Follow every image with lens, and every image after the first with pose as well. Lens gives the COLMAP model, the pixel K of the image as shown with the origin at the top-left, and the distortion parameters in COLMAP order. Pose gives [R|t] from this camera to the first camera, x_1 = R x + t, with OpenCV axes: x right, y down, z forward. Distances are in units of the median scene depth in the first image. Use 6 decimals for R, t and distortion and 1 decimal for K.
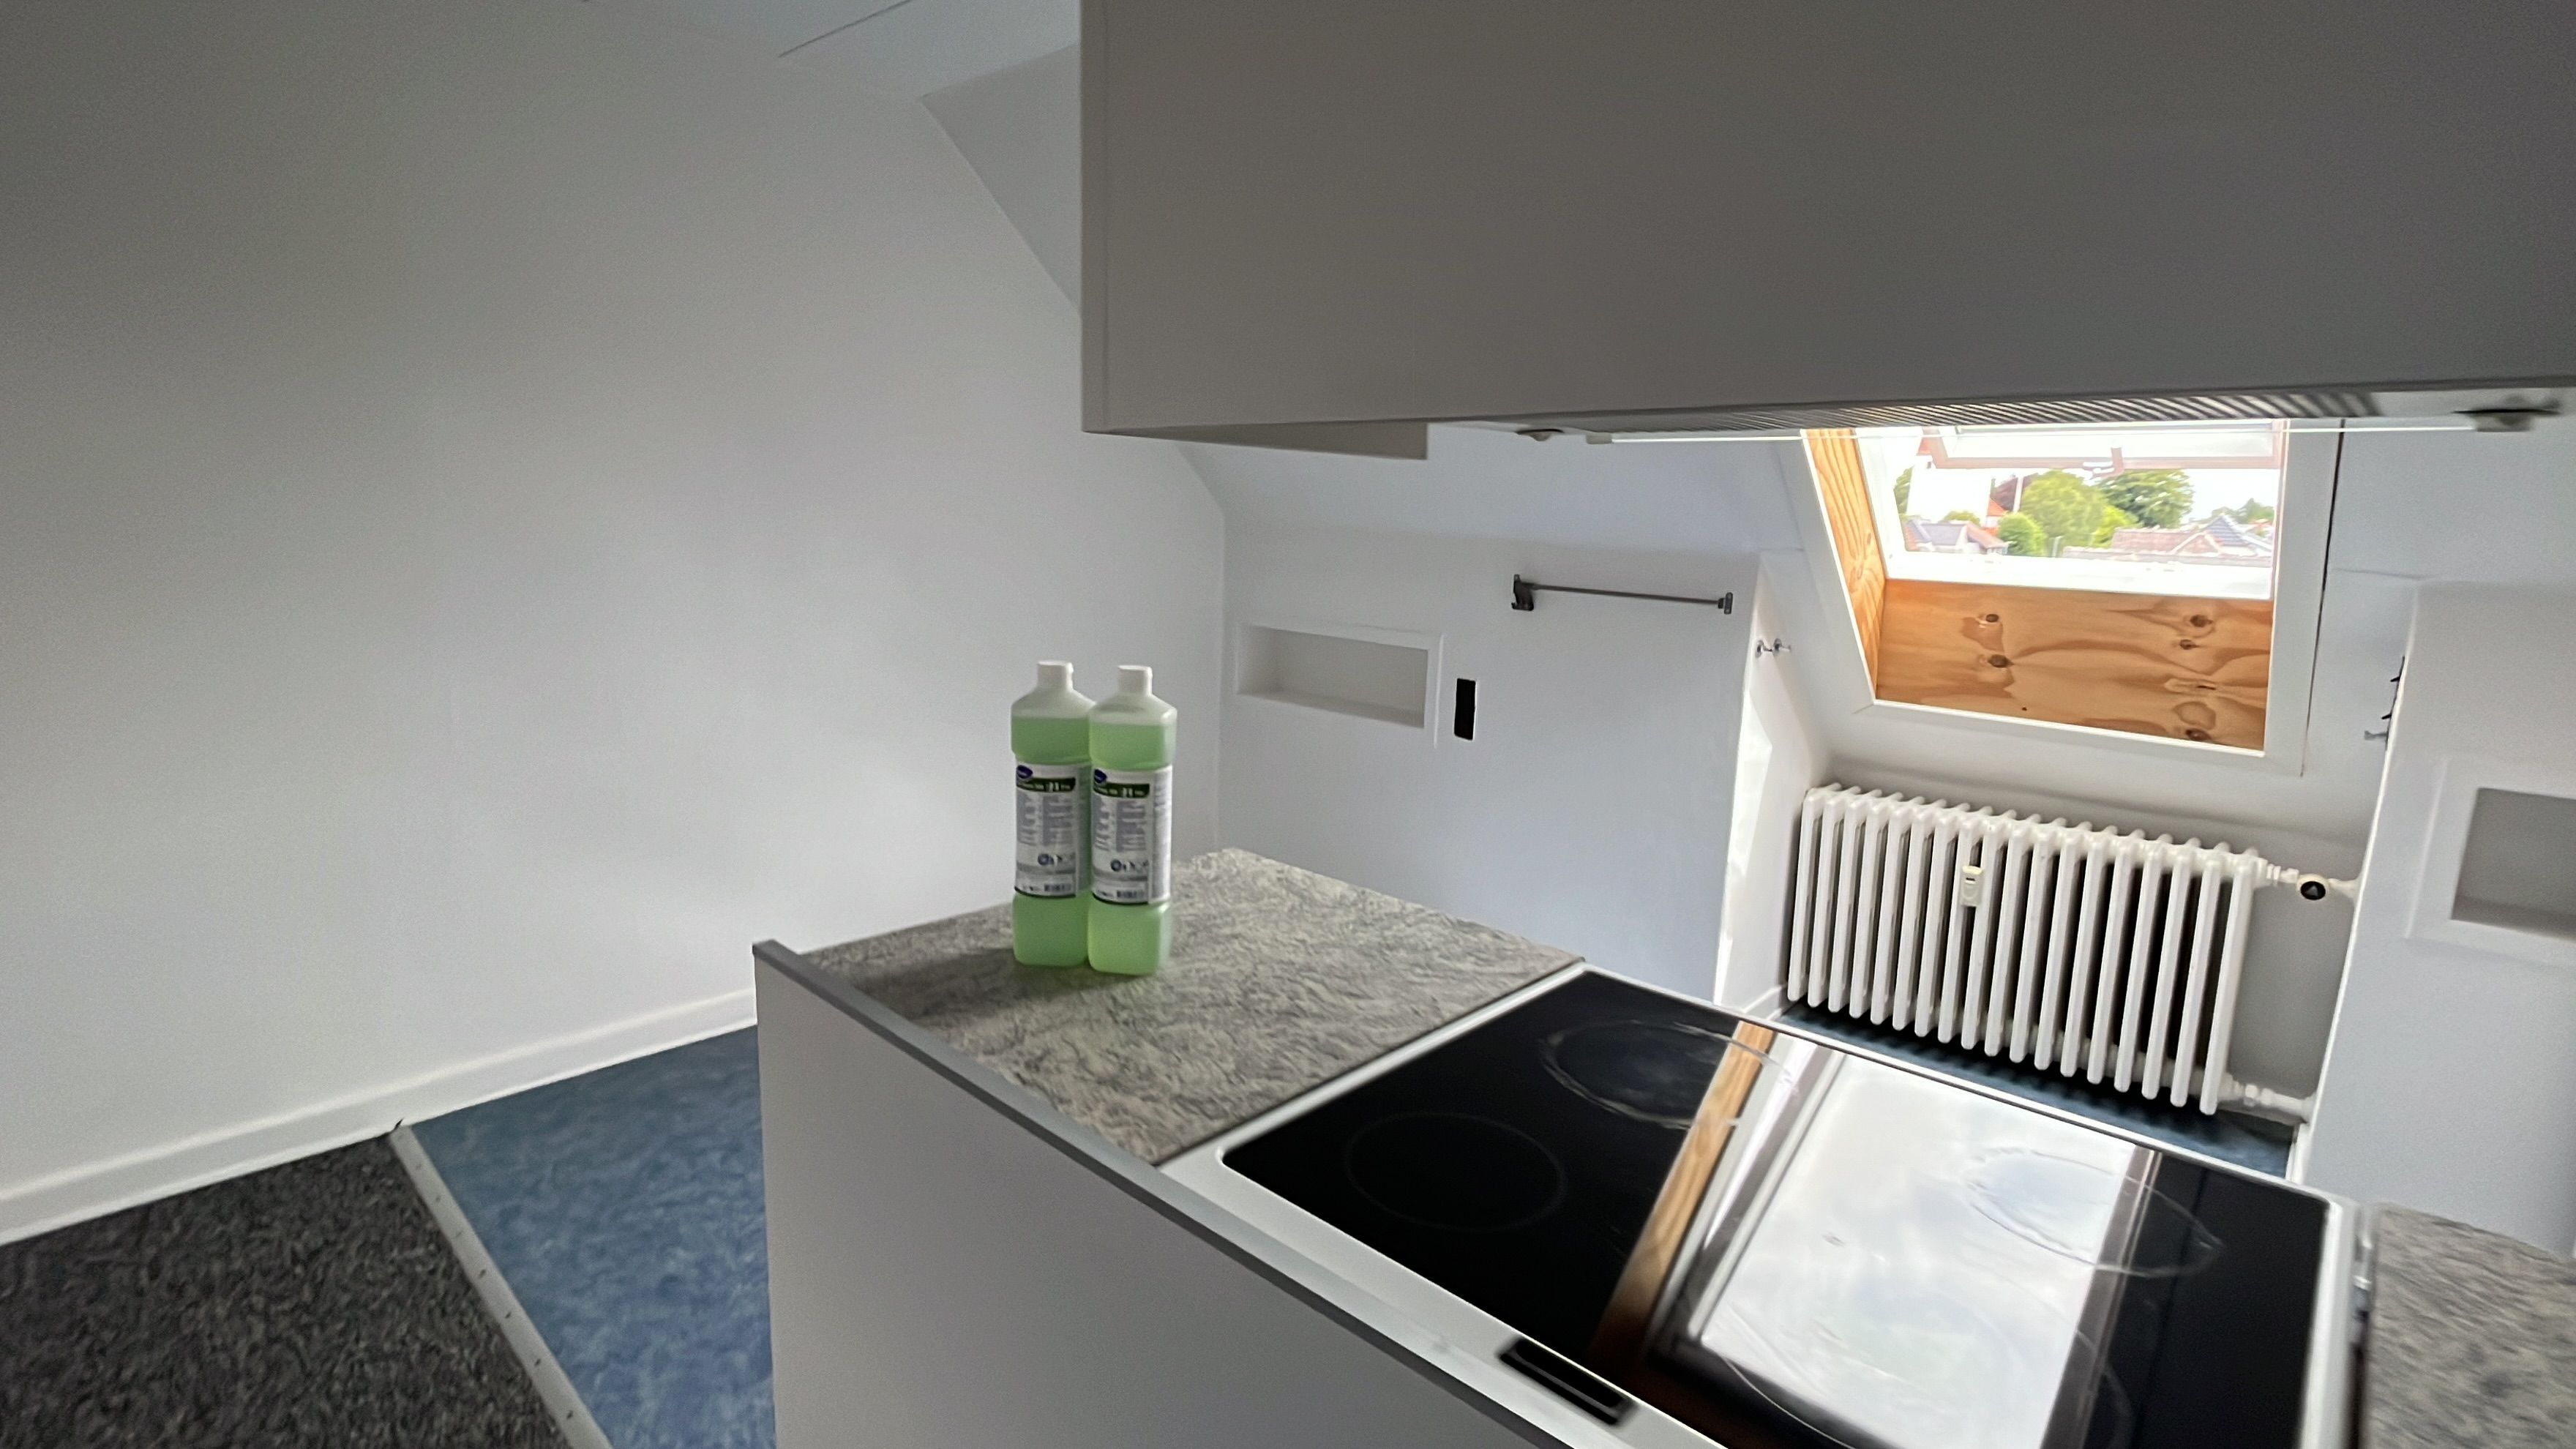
lens RADIAL K [[1194.4, 0, 1282.1], [0, 1194.4, 719.0], [0, 0, 1]] dist [-0.003894, -0.000740]
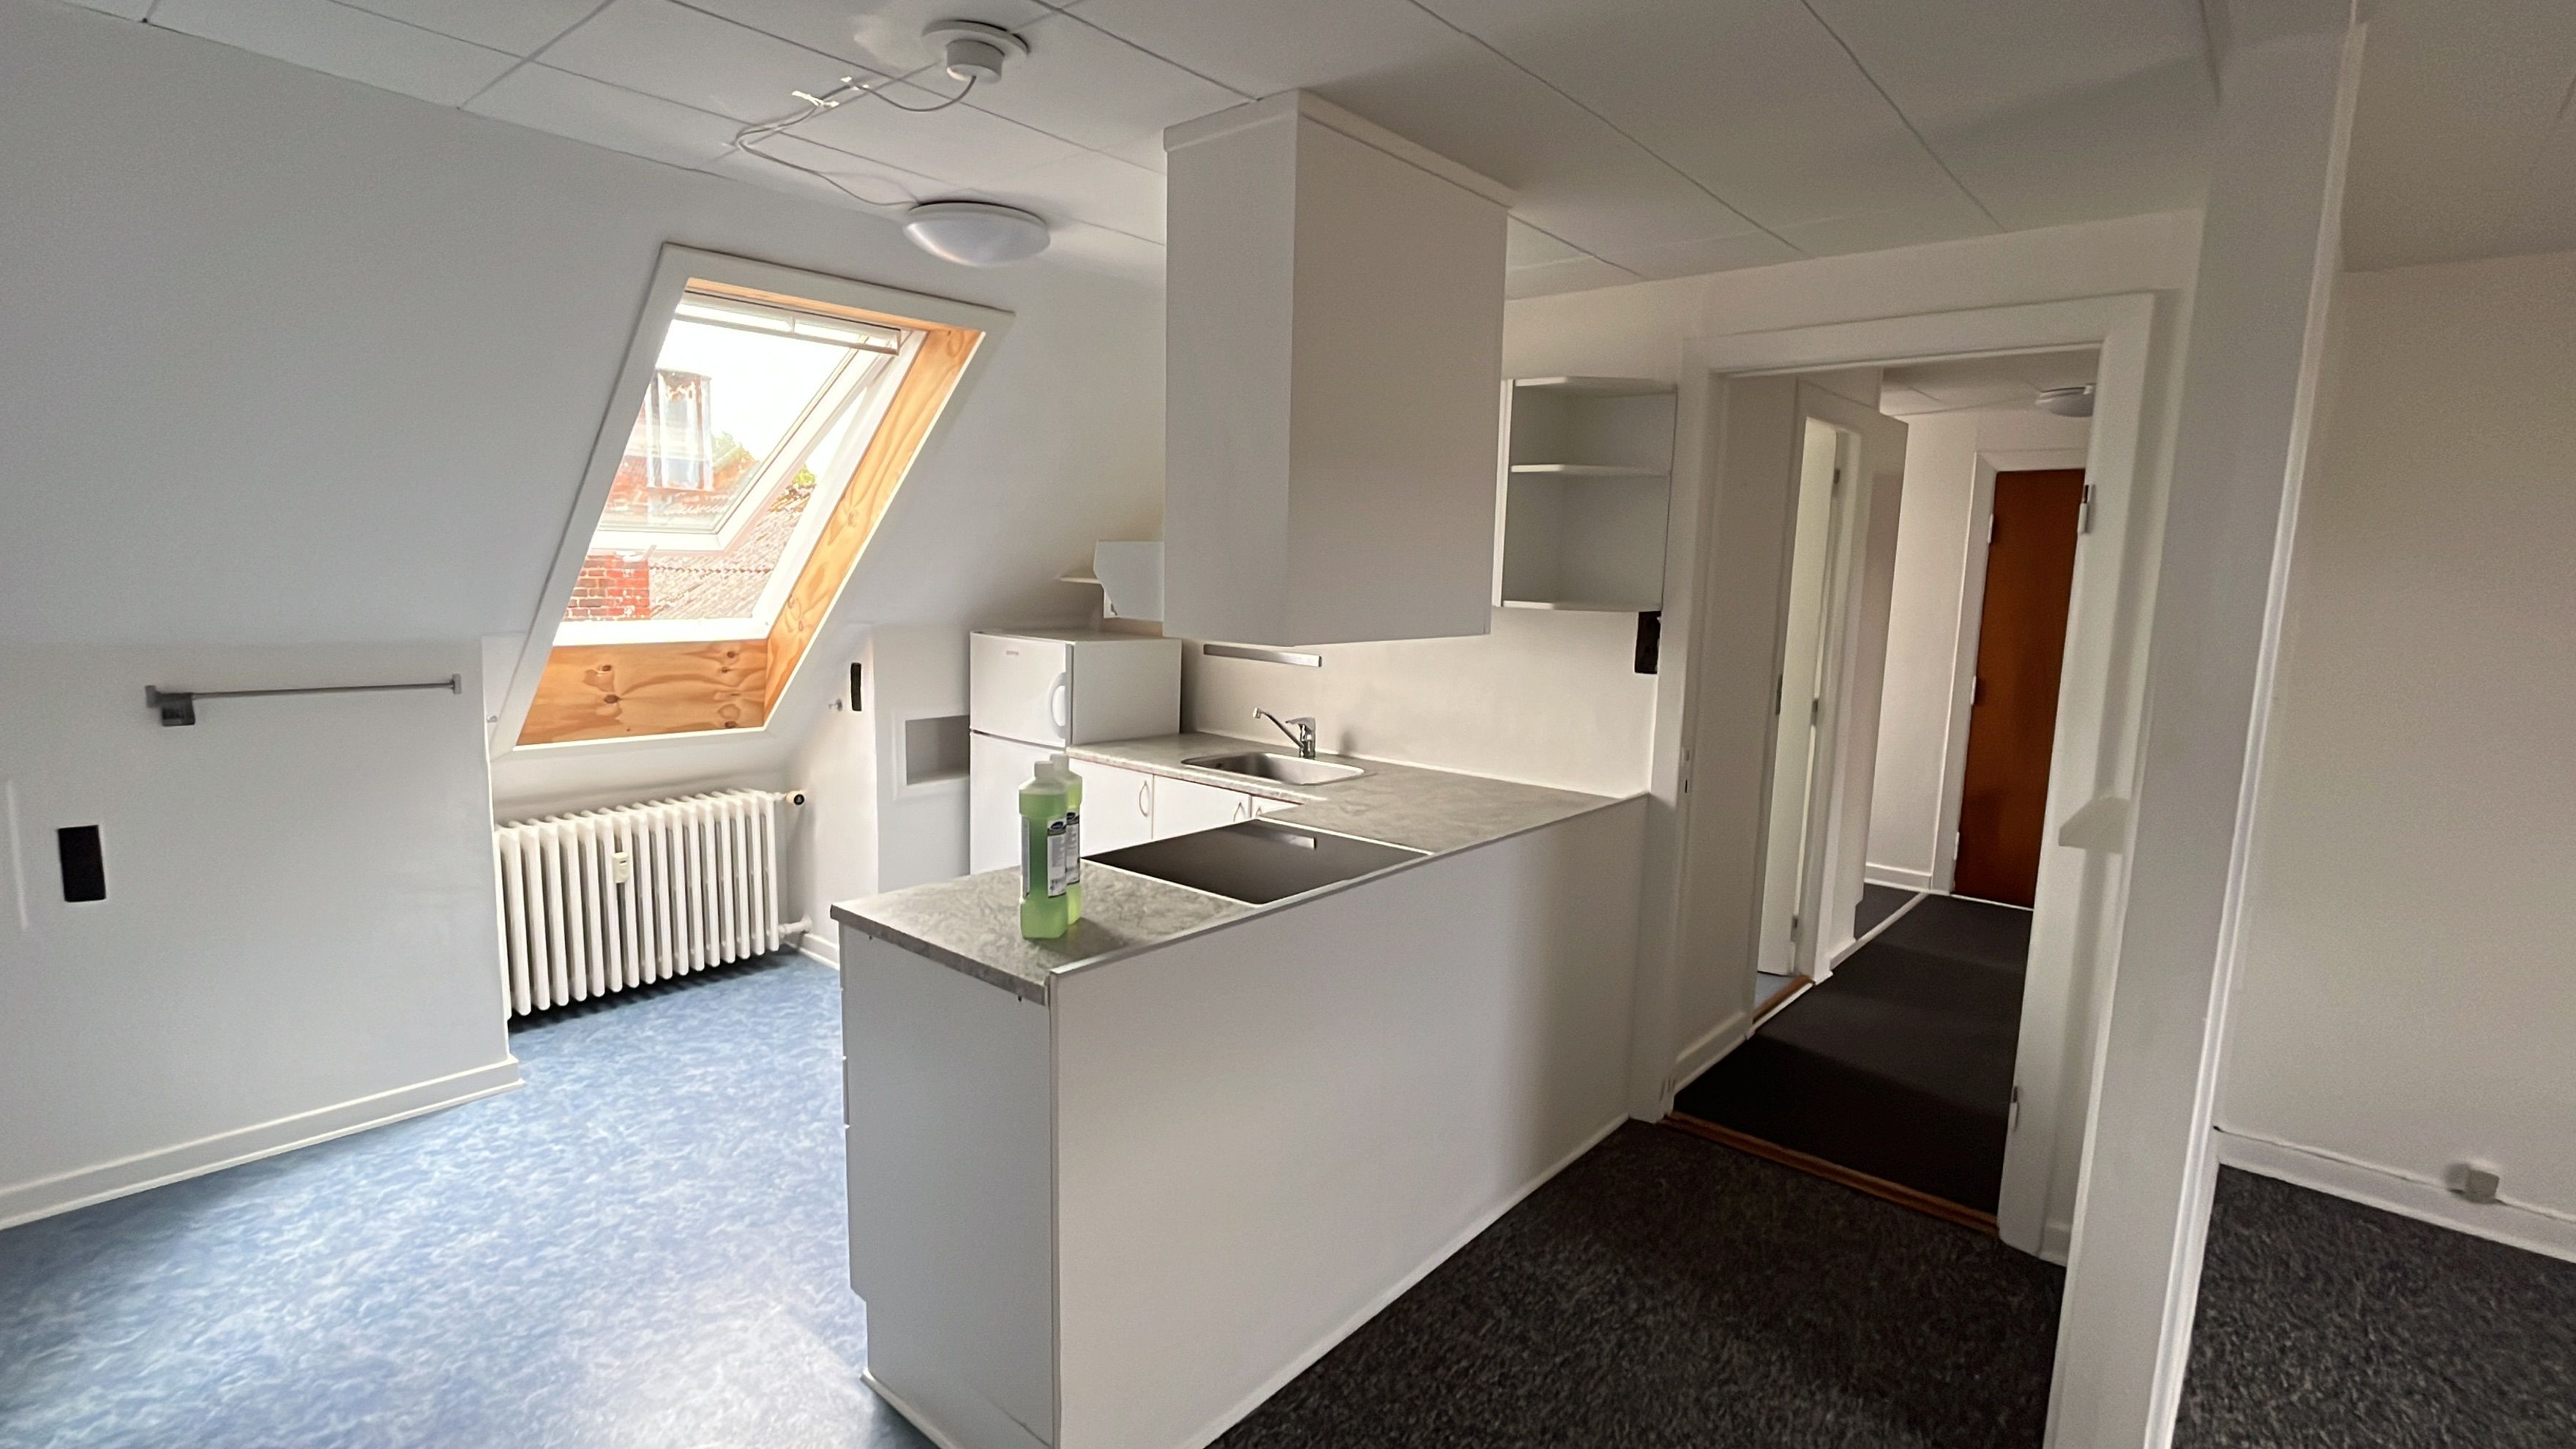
lens RADIAL K [[1194.4, 0, 1286.0], [0, 1194.4, 726.6], [0, 0, 1]] dist [-0.003894, -0.000740]
pose [[-0.039888, -0.168847, 0.984835, -0.771515], [0.147557, 0.973818, 0.172935, -0.139952], [-0.988249, 0.152217, -0.013929, 0.270290]]
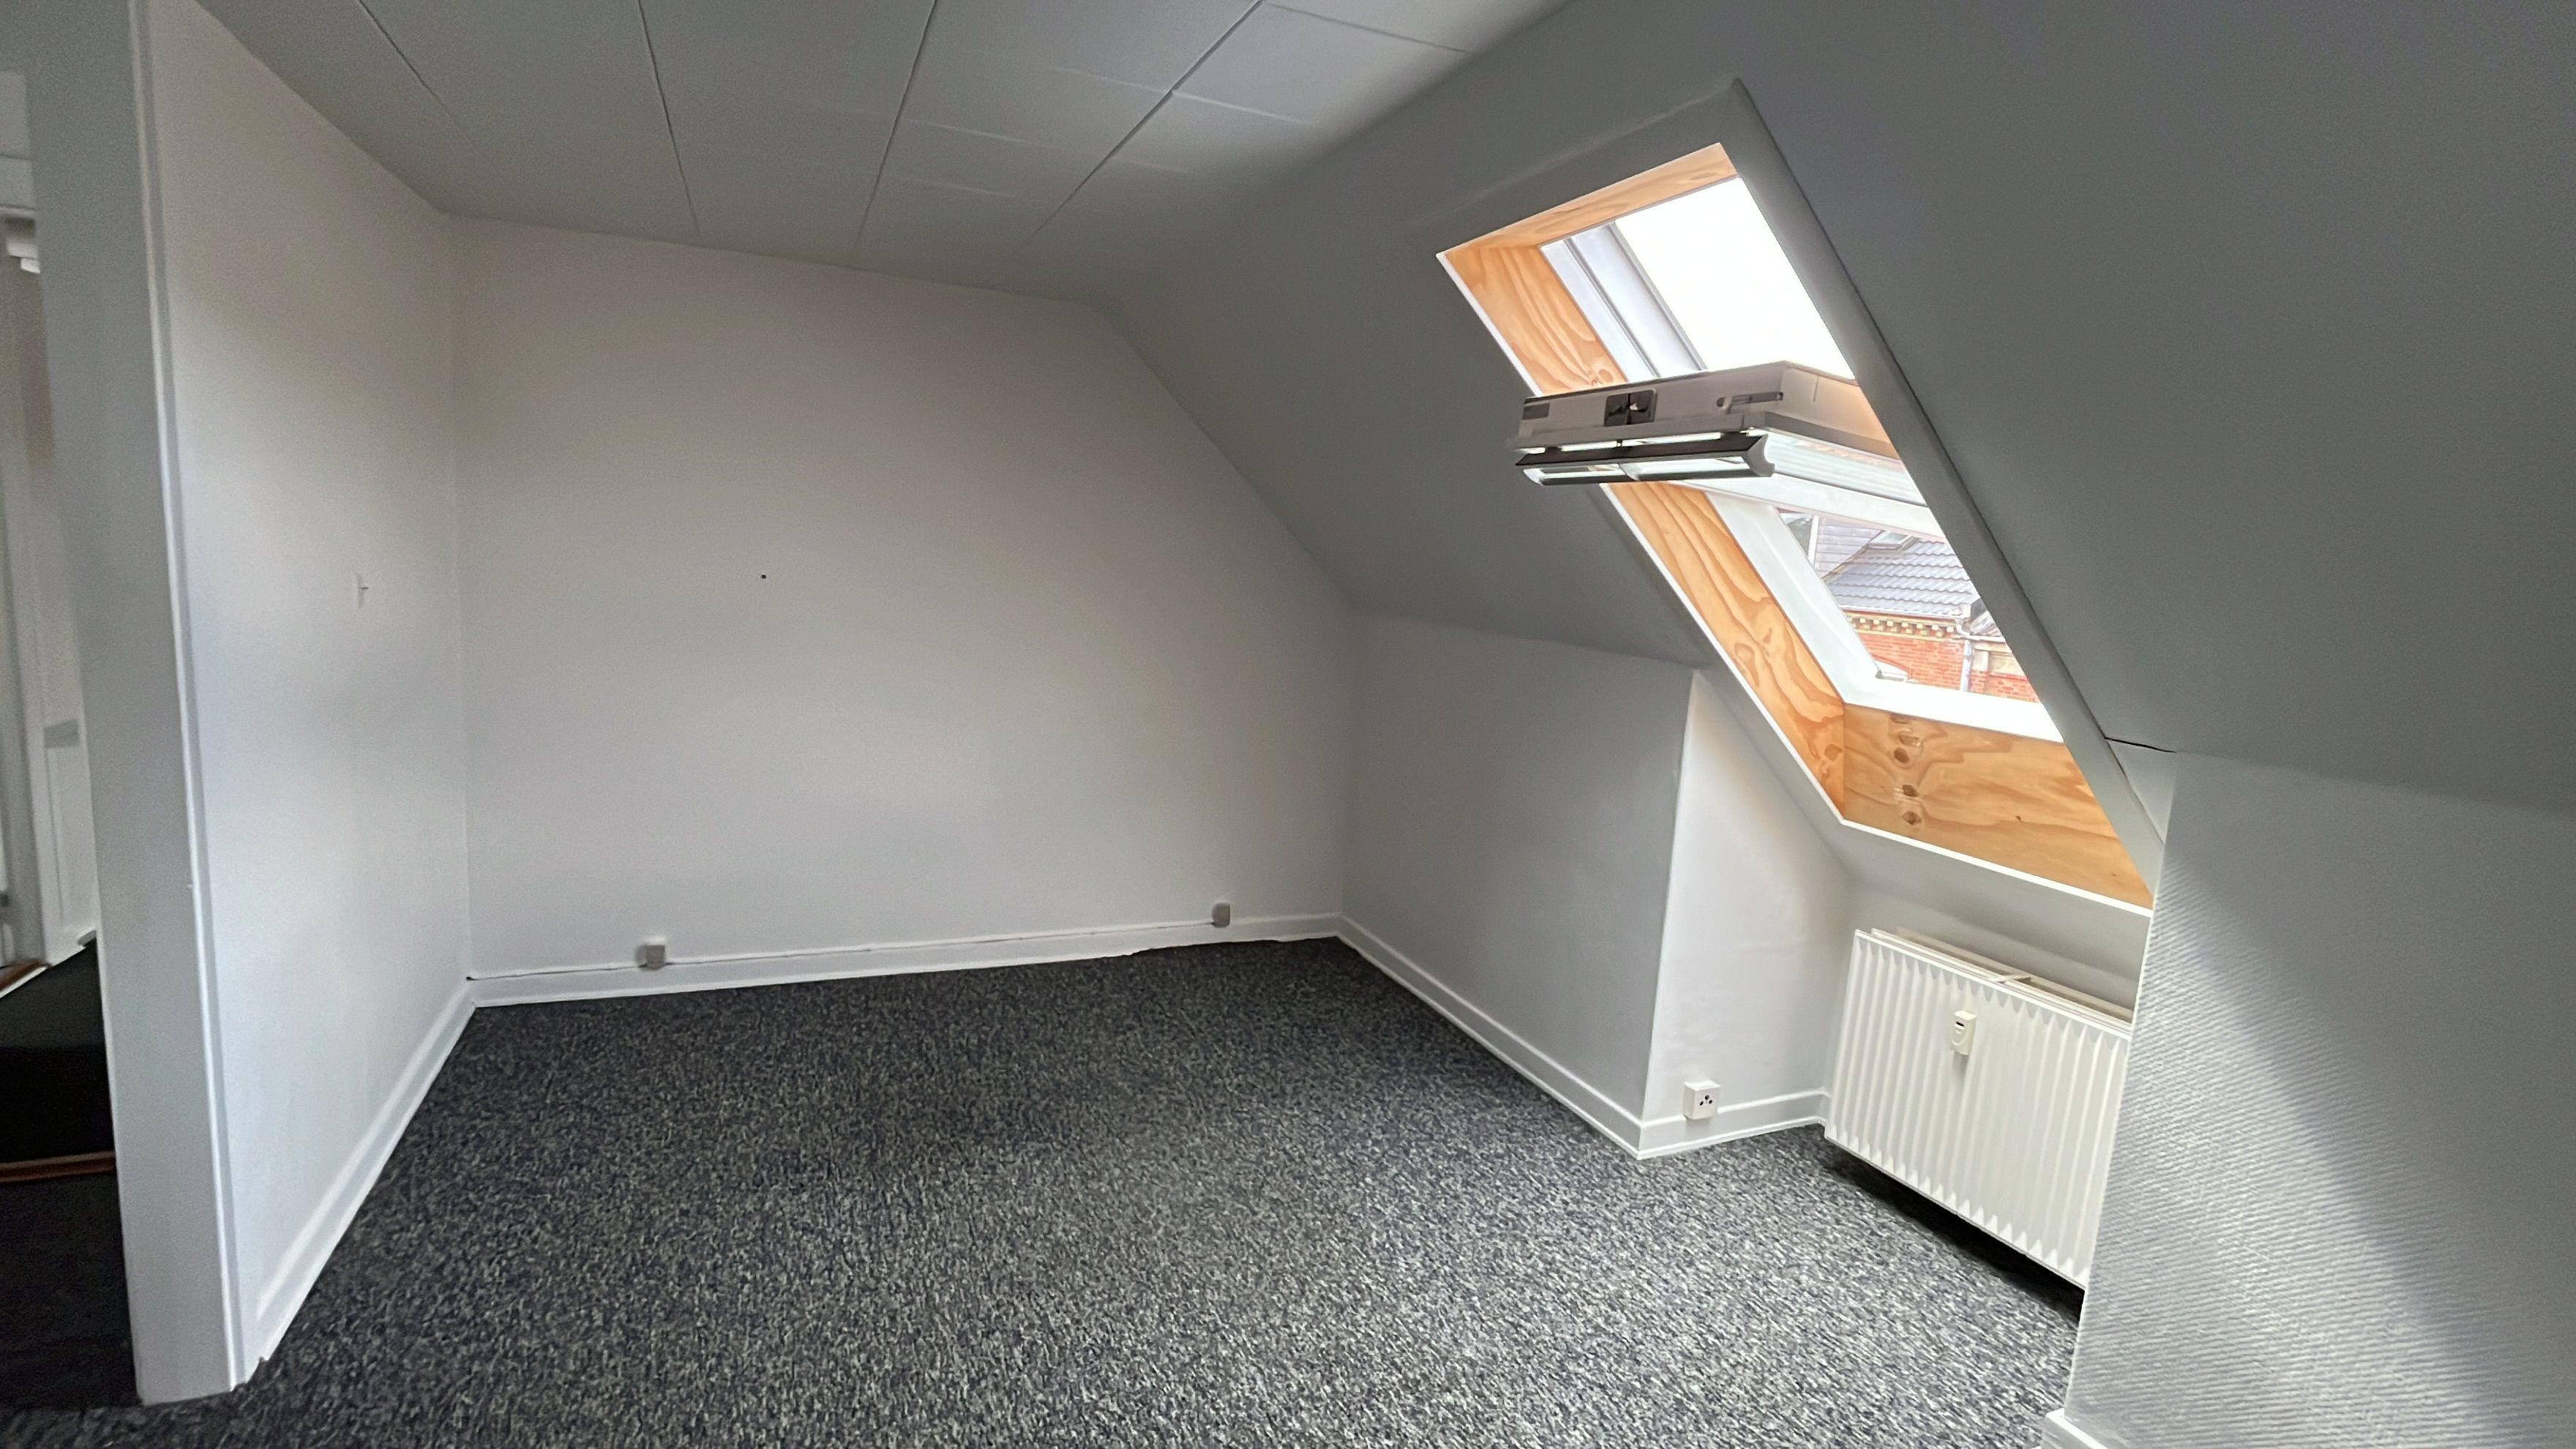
lens RADIAL K [[1194.4, 0, 1295.5], [0, 1194.4, 728.9], [0, 0, 1]] dist [-0.003894, -0.000740]
pose [[-0.913174, -0.145195, 0.380831, -1.015768], [-0.015366, 0.945993, 0.323823, -0.120953], [-0.407281, 0.289855, -0.866087, 0.102547]]
